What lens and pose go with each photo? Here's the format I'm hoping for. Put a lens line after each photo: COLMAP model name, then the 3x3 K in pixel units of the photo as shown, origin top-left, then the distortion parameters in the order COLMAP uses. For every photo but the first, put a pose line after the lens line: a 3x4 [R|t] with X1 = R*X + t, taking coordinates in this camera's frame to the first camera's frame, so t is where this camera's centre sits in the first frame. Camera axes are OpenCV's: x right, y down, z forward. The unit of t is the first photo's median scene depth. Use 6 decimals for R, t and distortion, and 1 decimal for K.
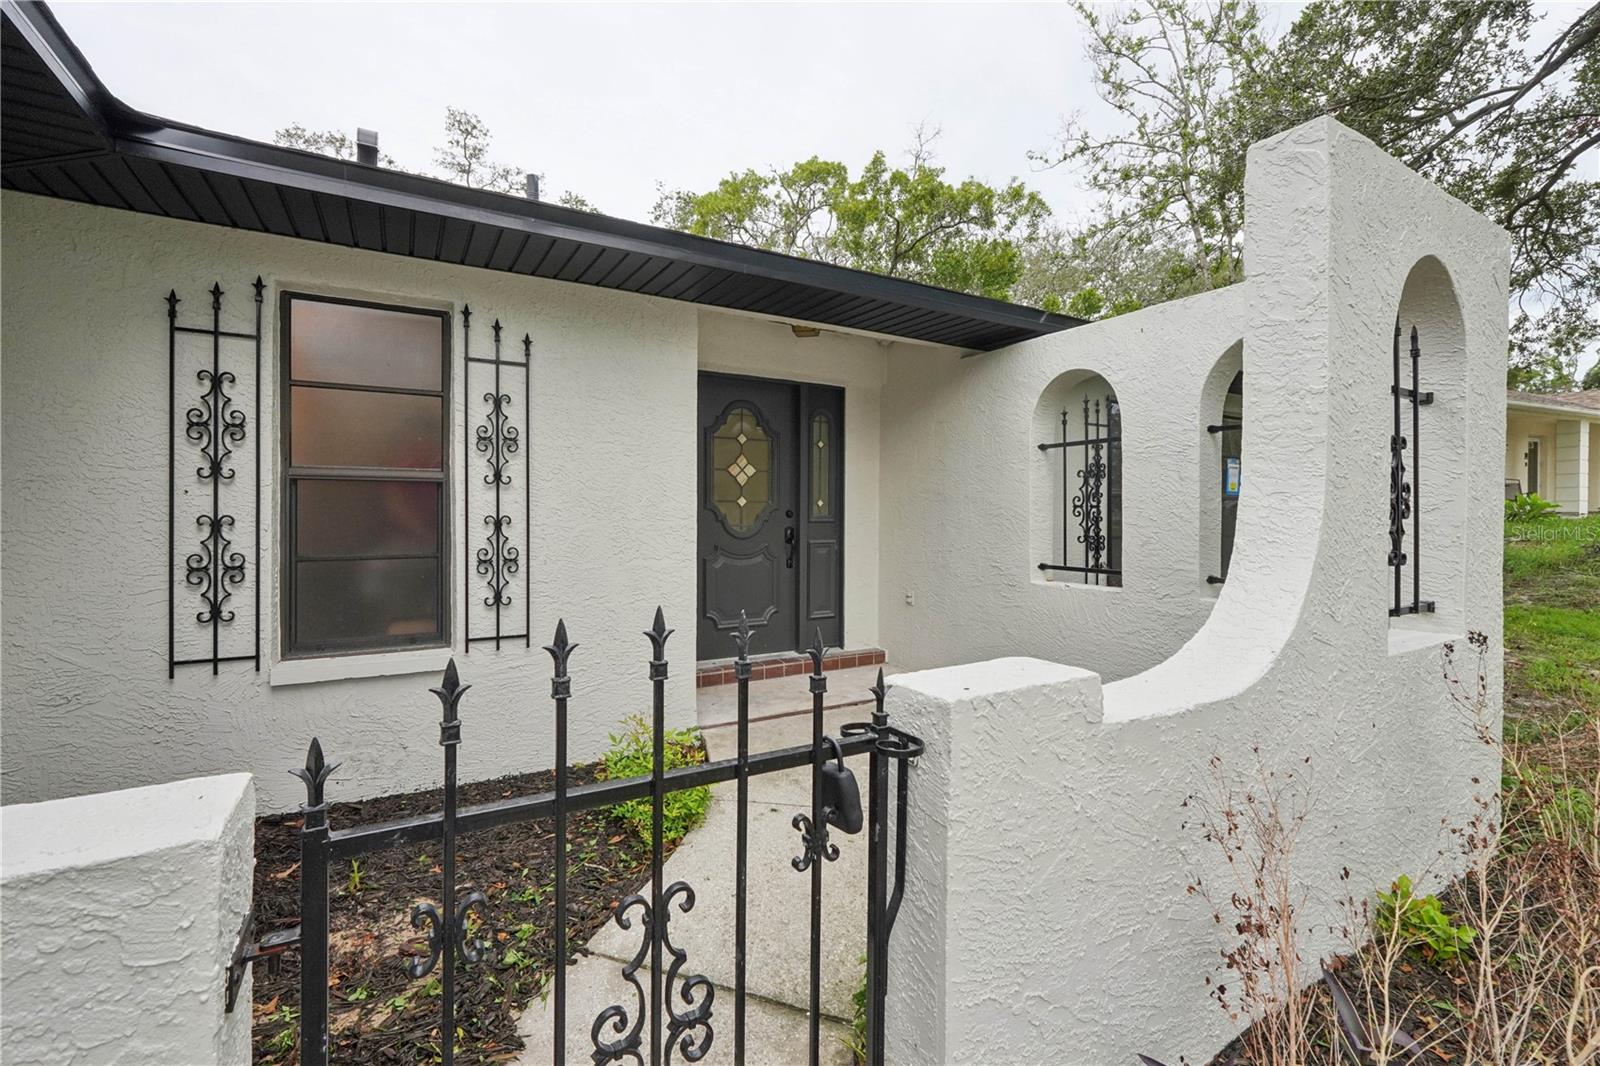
lens RADIAL K [[681.2, 0, 793.9], [0, 681.2, 510.2], [0, 0, 1]] dist [-0.013162, 0.002076]
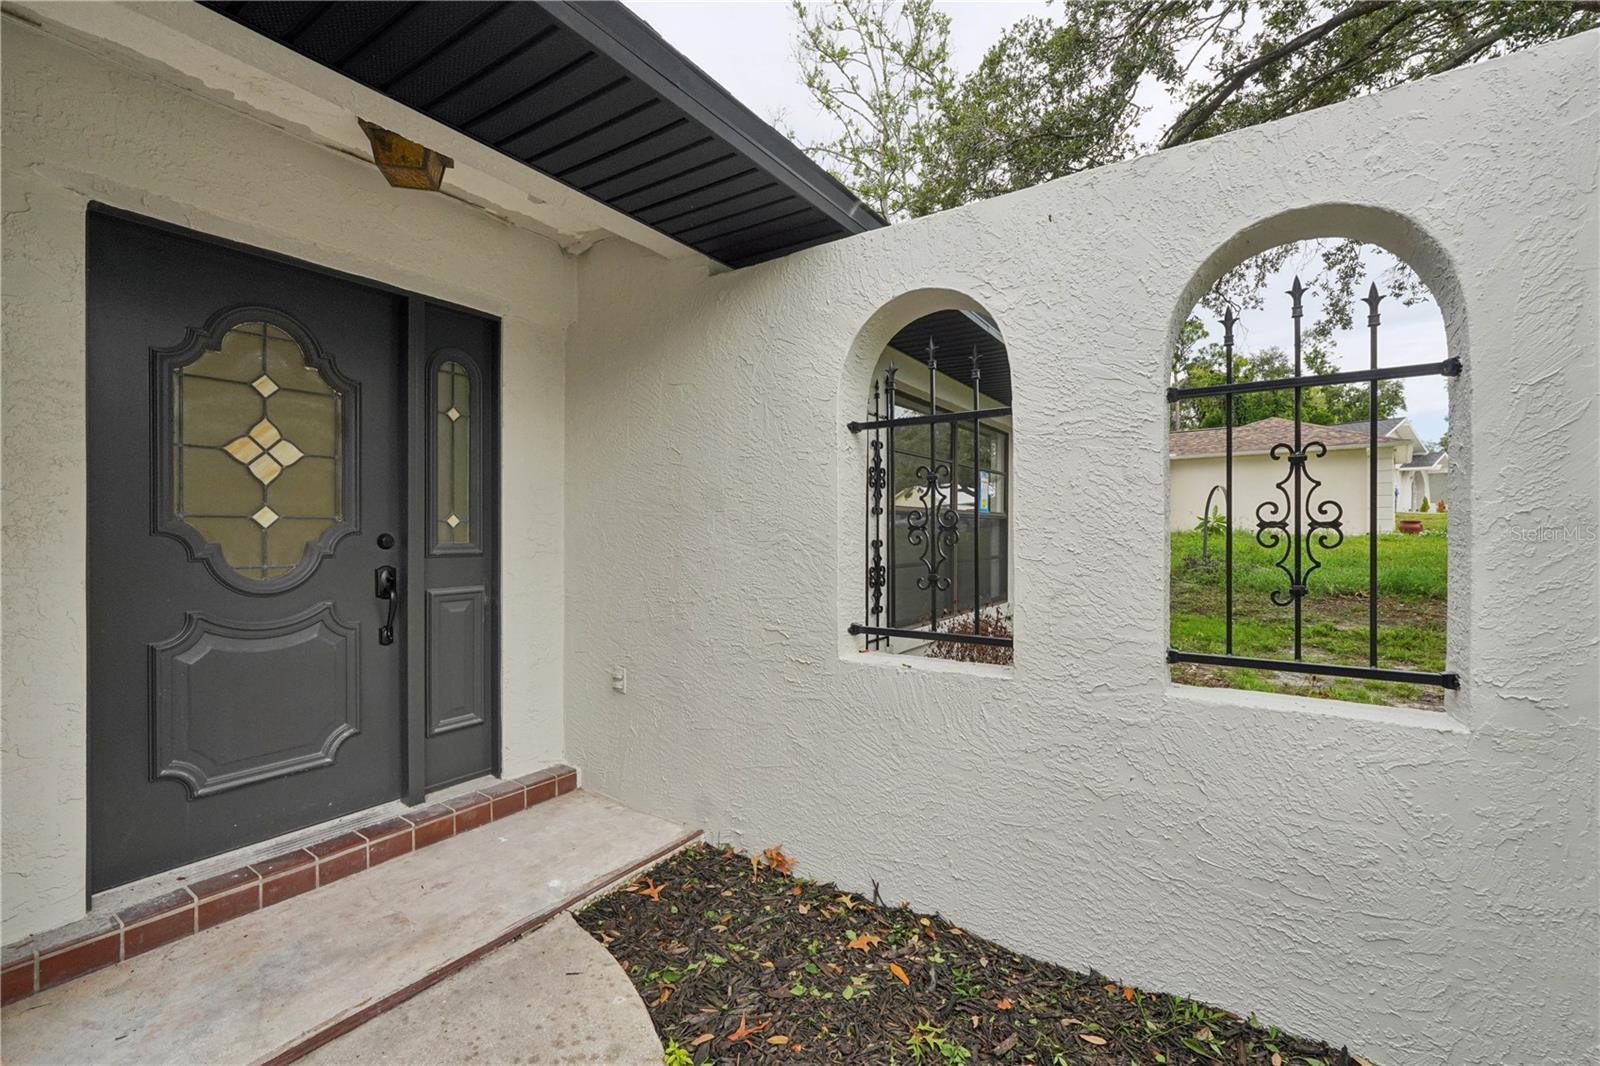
lens RADIAL K [[681.2, 0, 795.6], [0, 681.2, 532.4], [0, 0, 1]] dist [-0.013162, 0.002076]
pose [[0.899288, -0.004480, 0.437334, 0.049156], [0.001863, 0.999978, 0.006412, -0.004194], [-0.437353, -0.004951, 0.899276, 0.393542]]
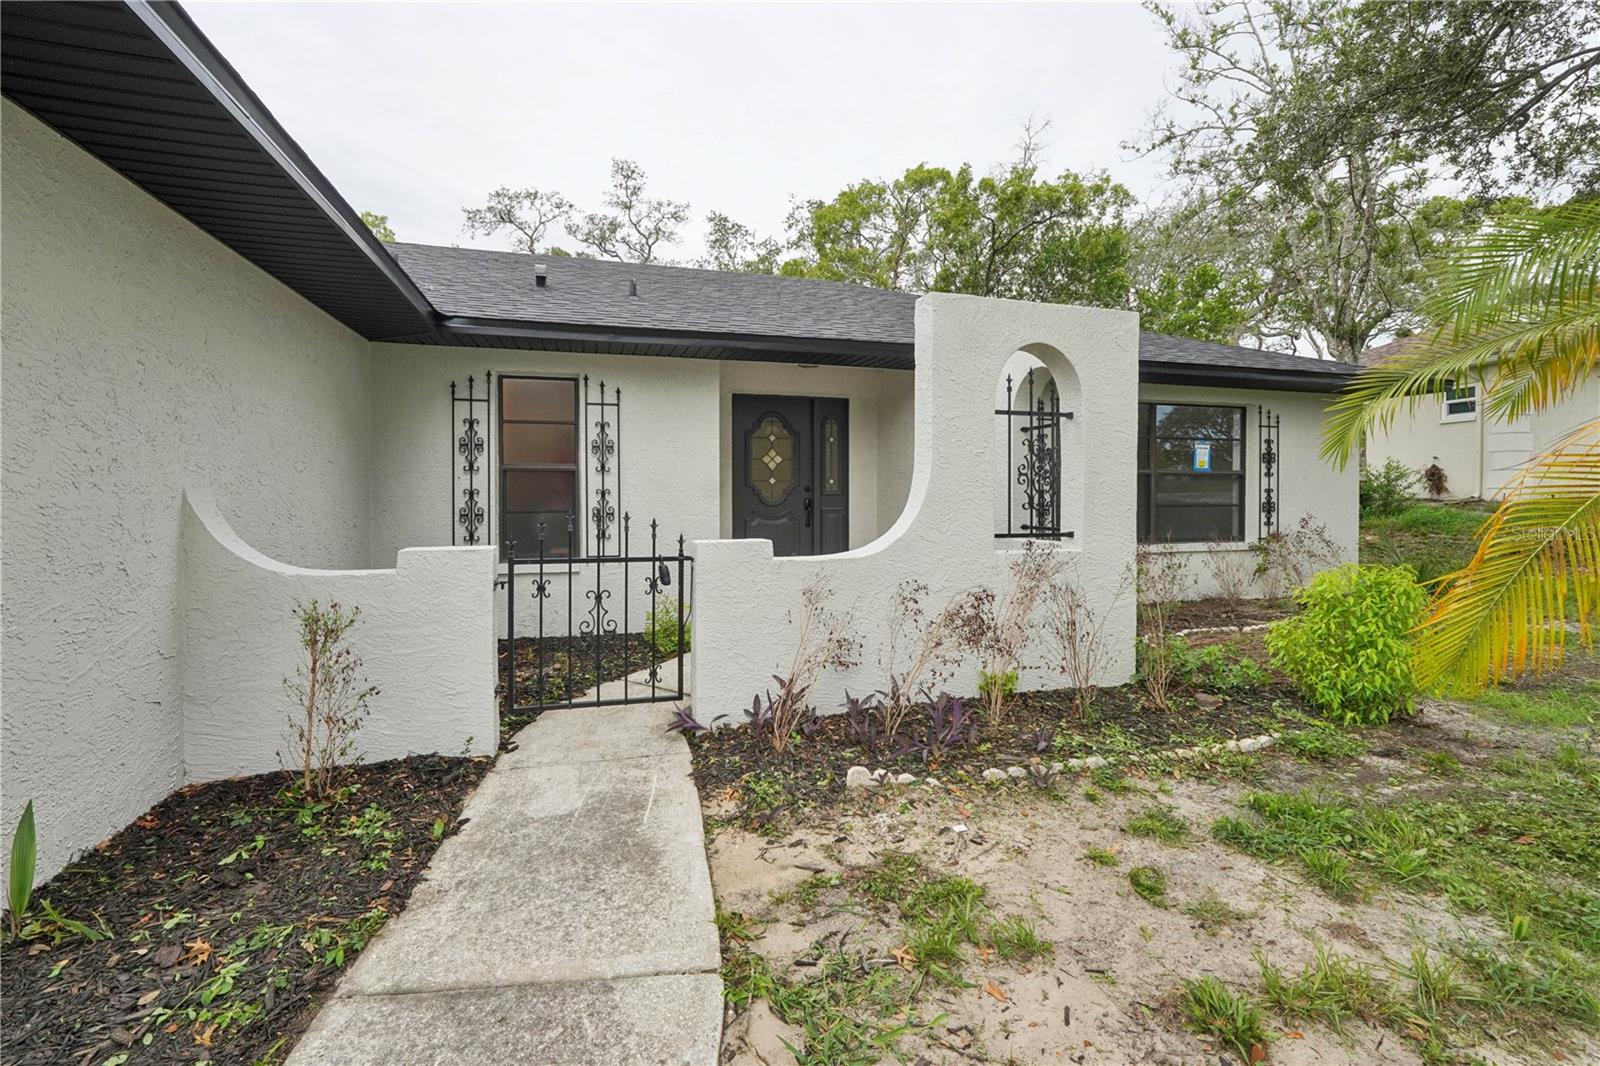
lens RADIAL K [[681.2, 0, 788.1], [0, 681.2, 488.5], [0, 0, 1]] dist [-0.013162, 0.002076]
pose [[0.971751, -0.008381, -0.235860, 0.290724], [0.007036, 0.999954, -0.006545, 0.013510], [0.235904, 0.004701, 0.971765, -0.399617]]
